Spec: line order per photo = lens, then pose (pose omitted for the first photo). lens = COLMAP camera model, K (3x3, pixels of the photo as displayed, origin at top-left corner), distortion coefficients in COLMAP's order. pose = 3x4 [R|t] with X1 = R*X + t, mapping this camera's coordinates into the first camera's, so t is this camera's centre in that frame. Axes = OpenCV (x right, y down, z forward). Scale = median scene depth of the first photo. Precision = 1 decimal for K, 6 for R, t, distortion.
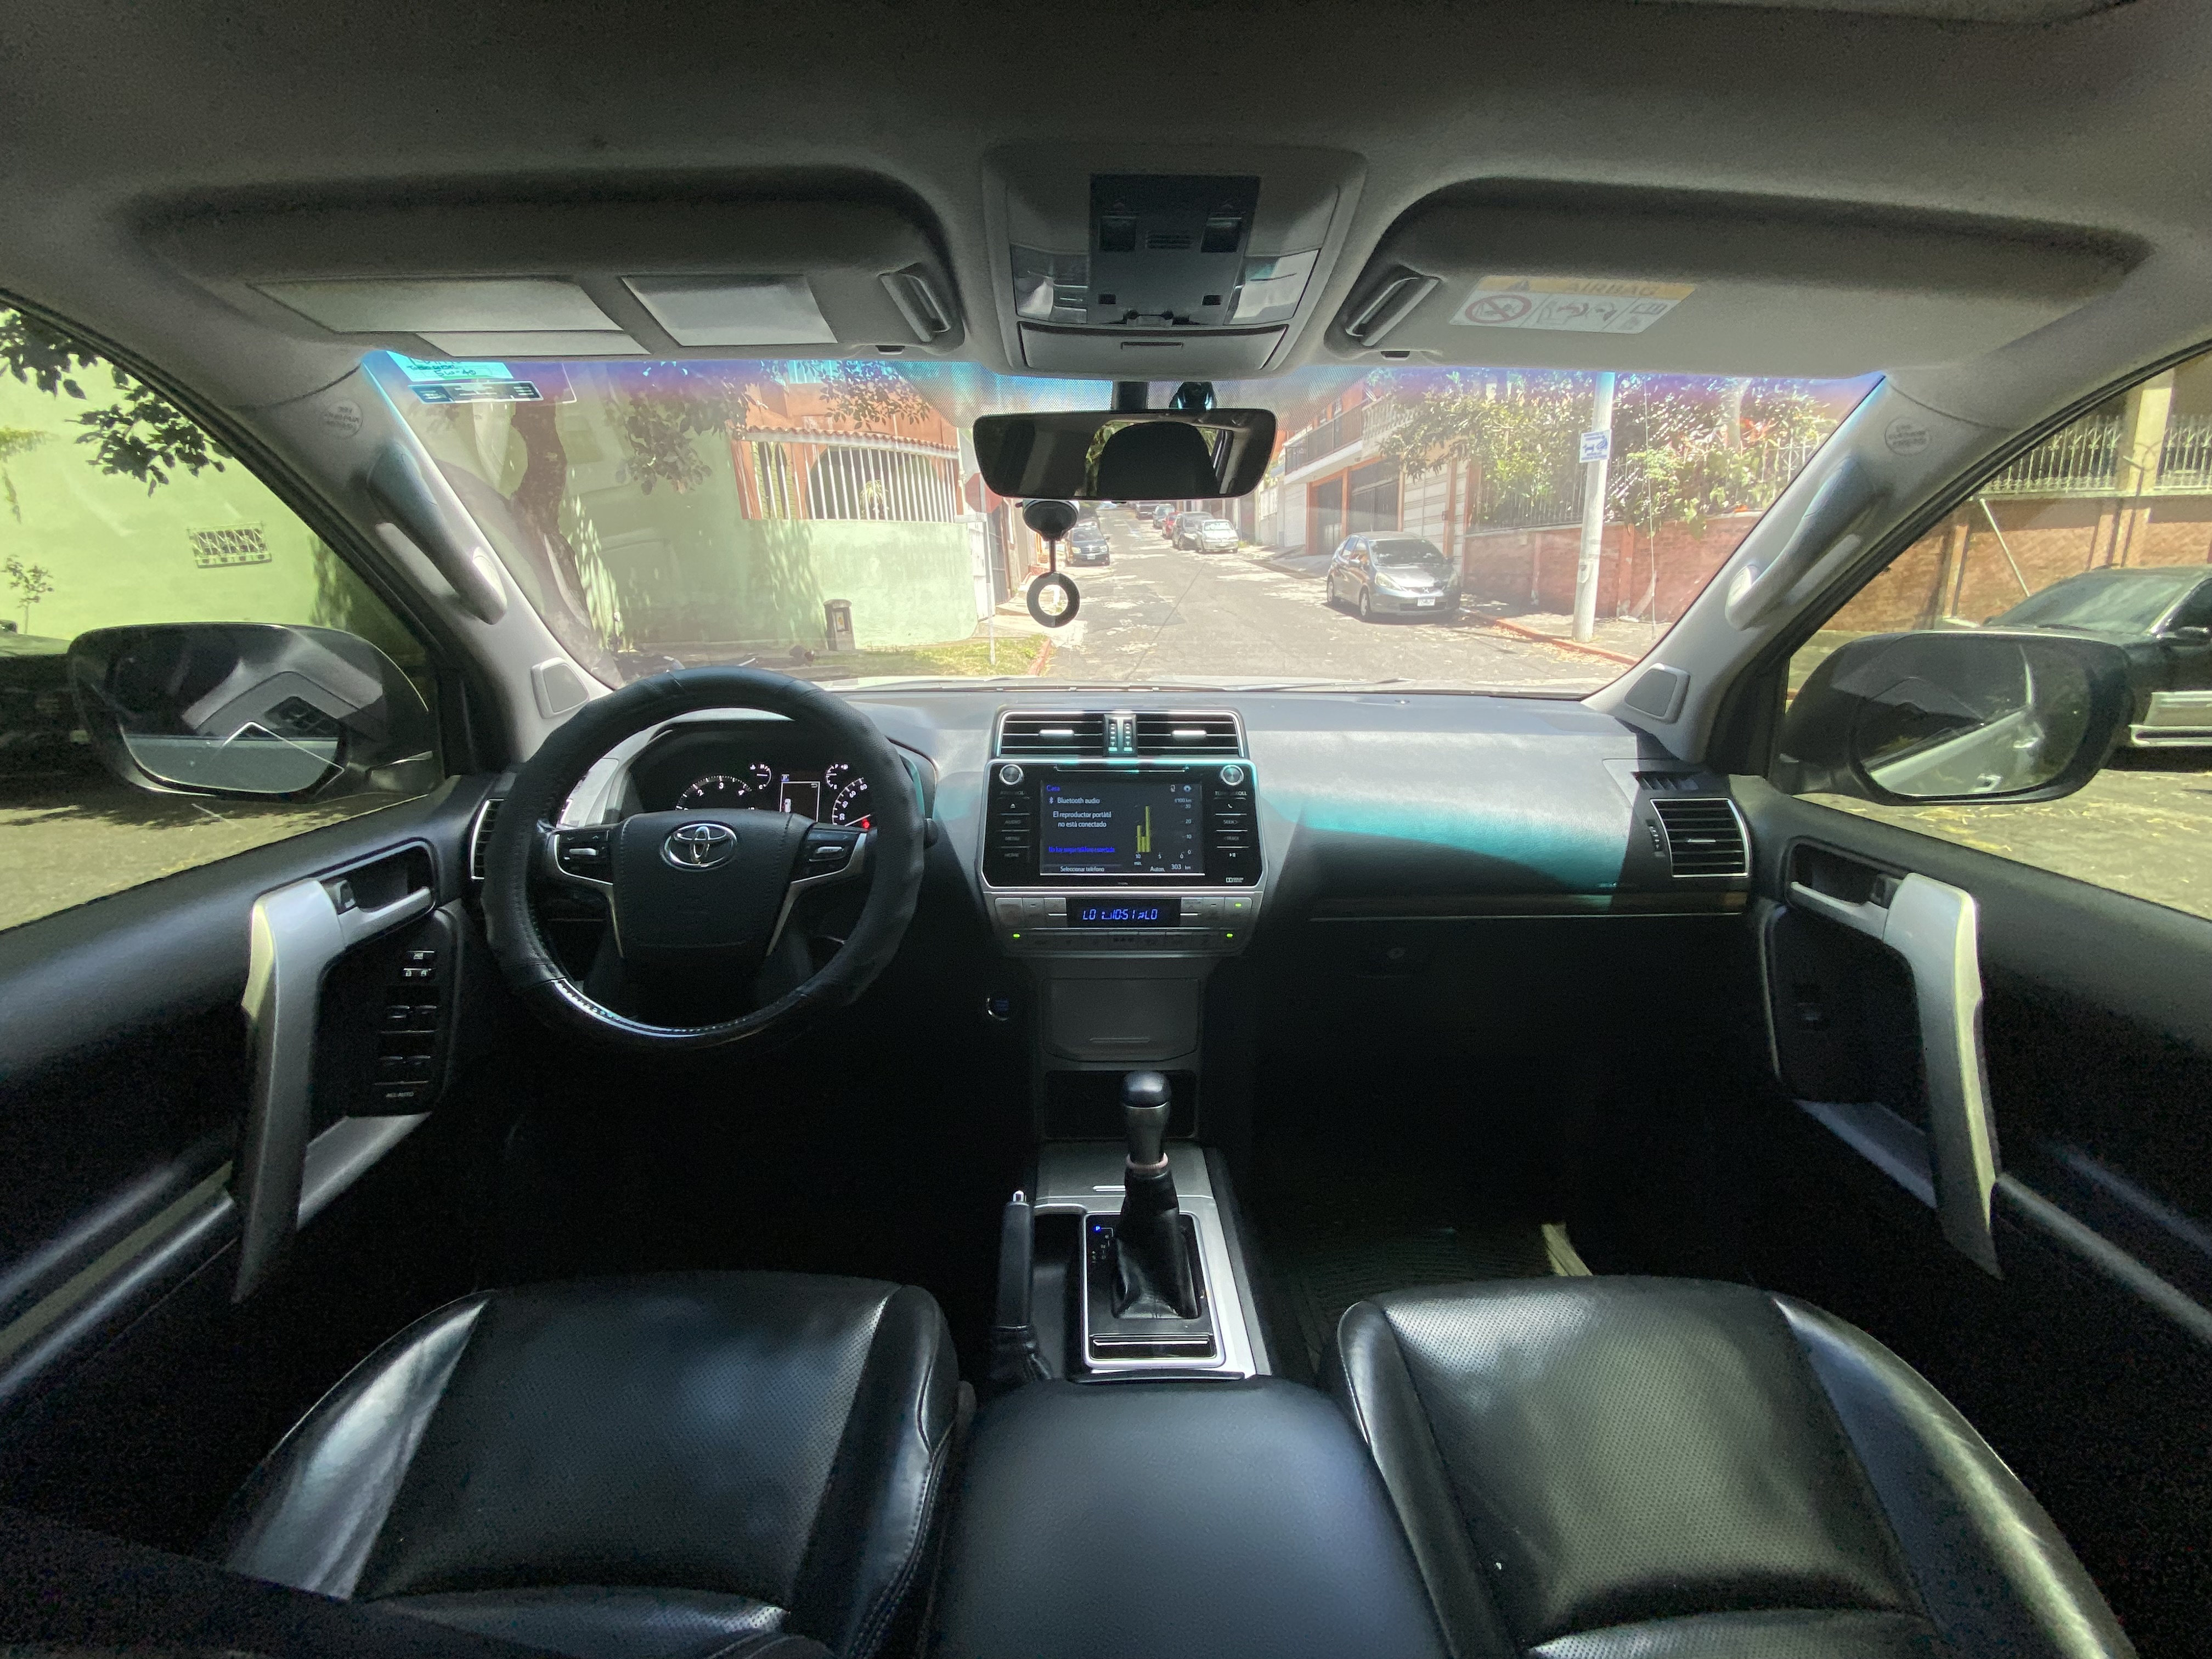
lens RADIAL K [[904.3, 0, 1110.0], [0, 904.3, 823.3], [0, 0, 1]] dist [-0.000143, -0.012126]
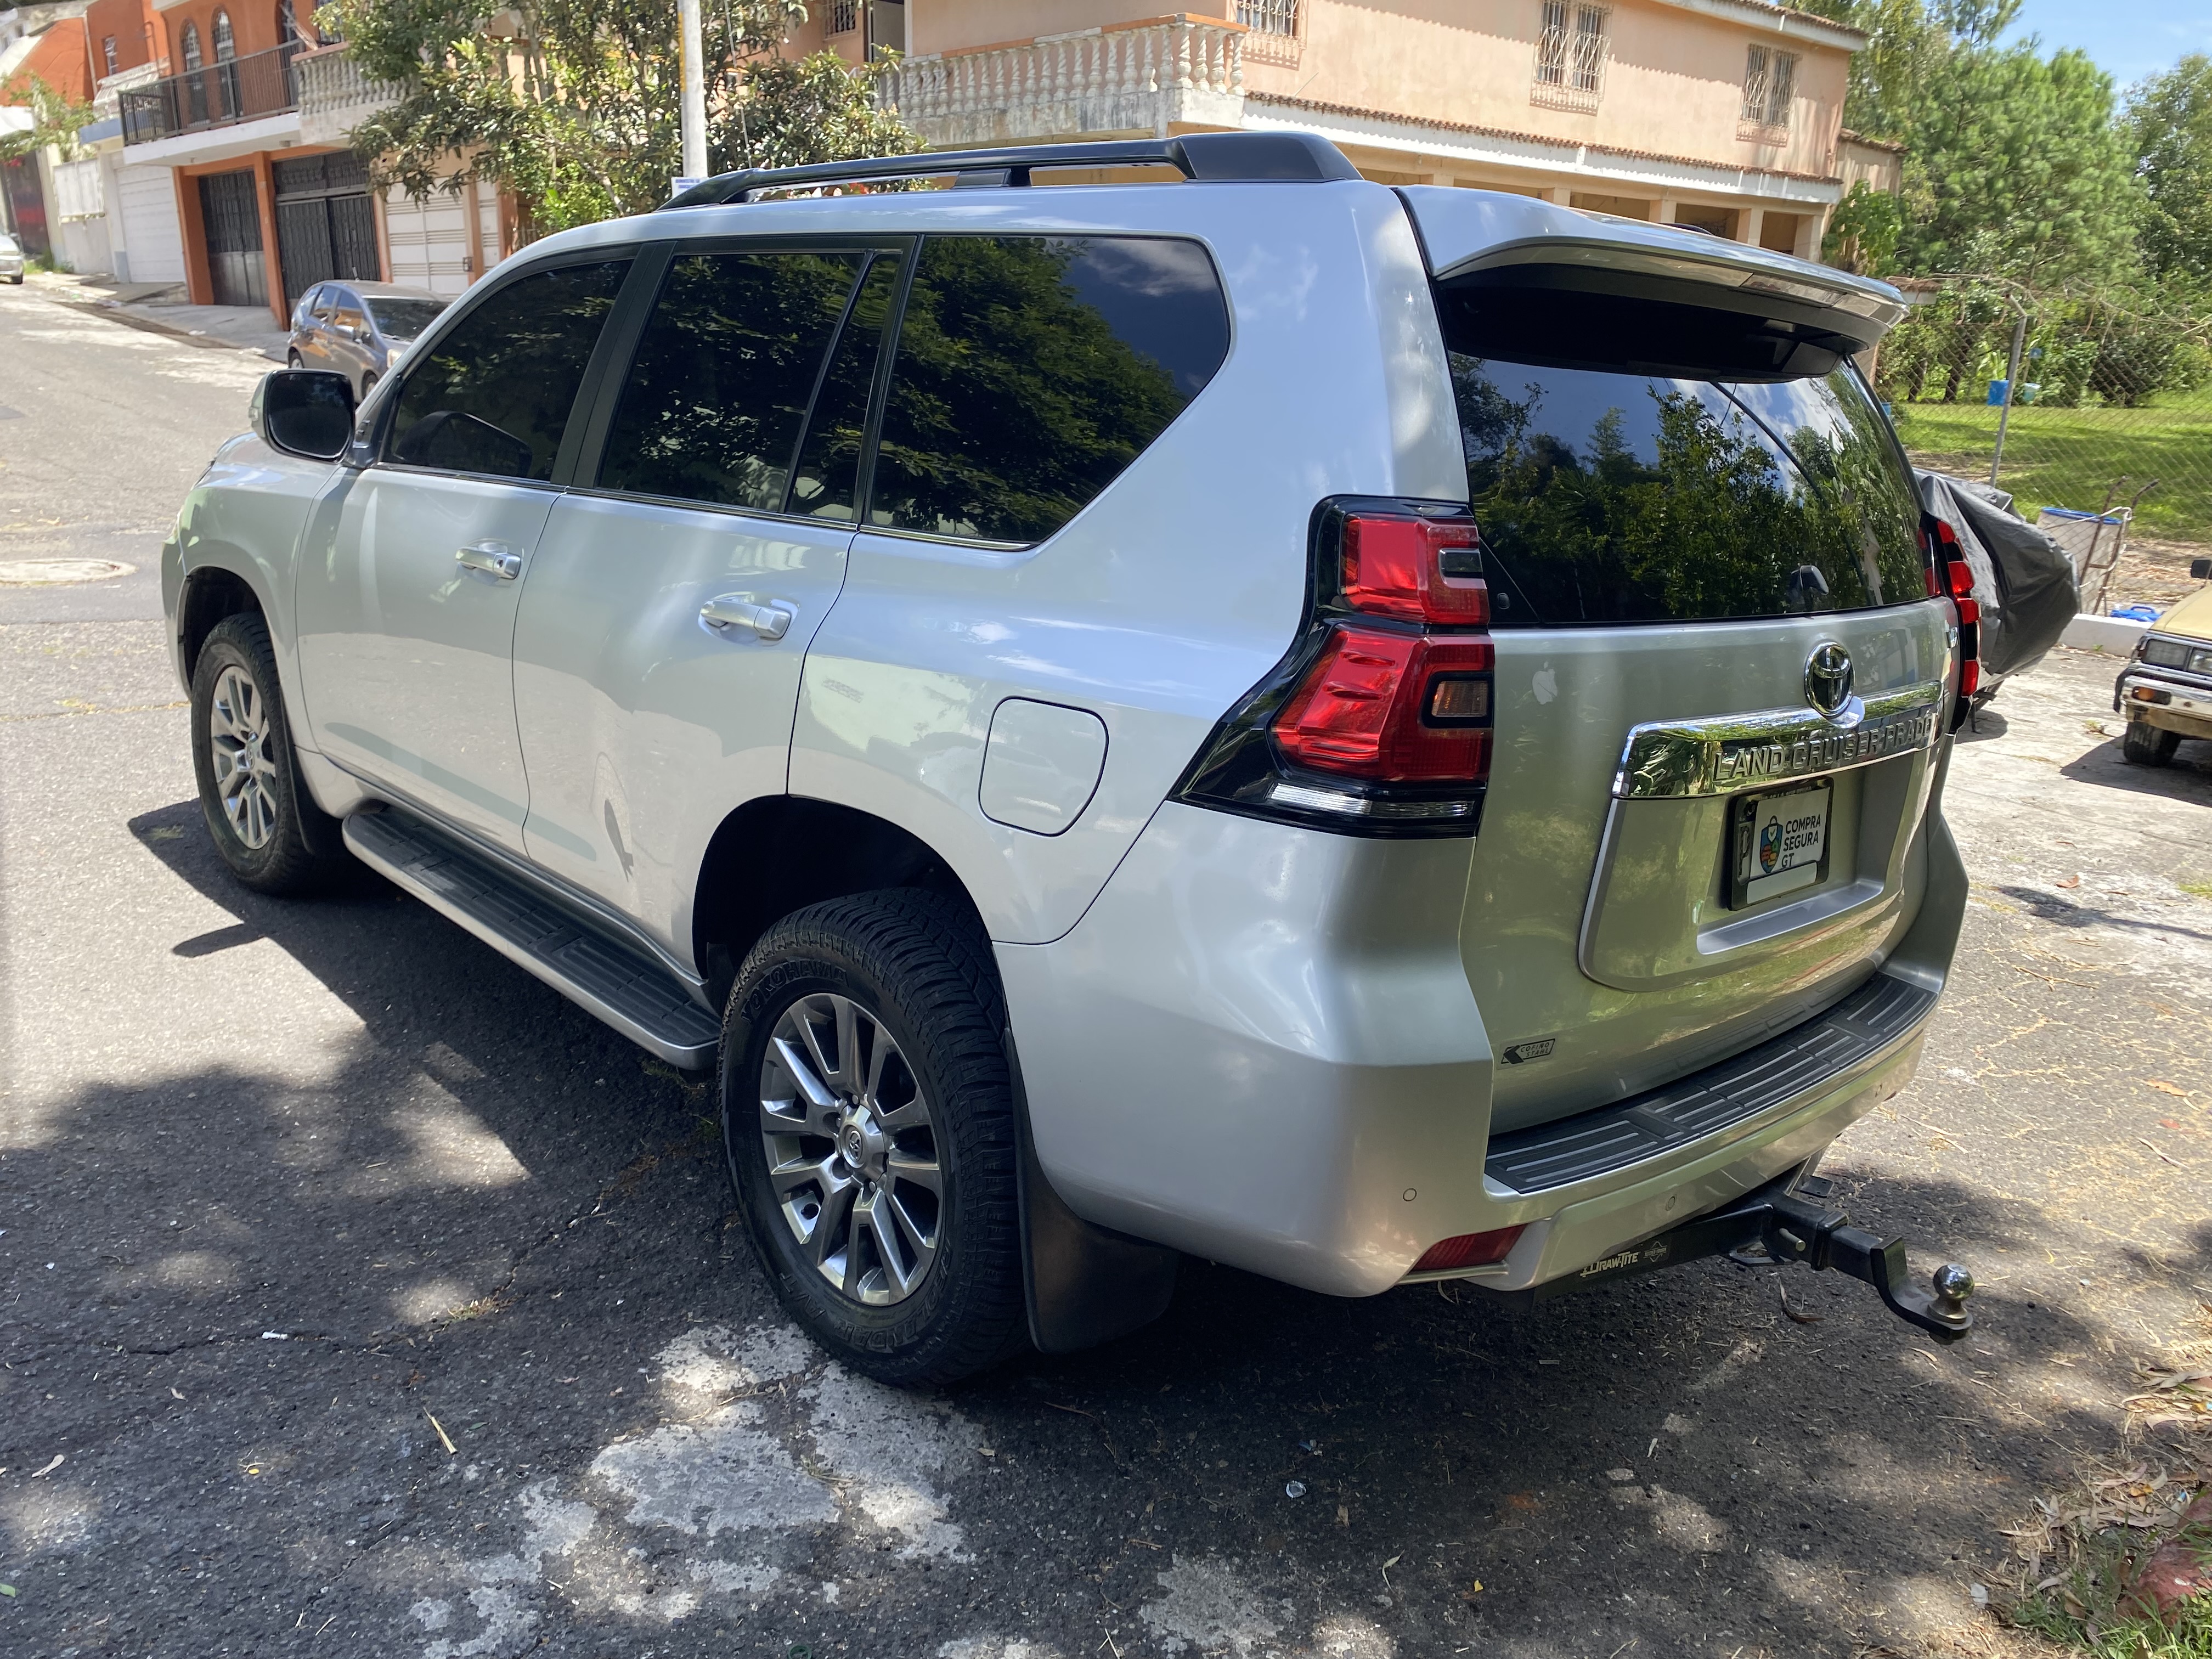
lens RADIAL K [[1683.0, 0, 1106.0], [0, 1683.0, 829.5], [0, 0, 1]] dist [-0.026520, 0.055532]
pose [[0.747749, -0.119526, 0.653134, -0.154964], [0.115139, 0.992103, 0.049740, 0.060204], [-0.653922, 0.038008, 0.755607, -0.222431]]
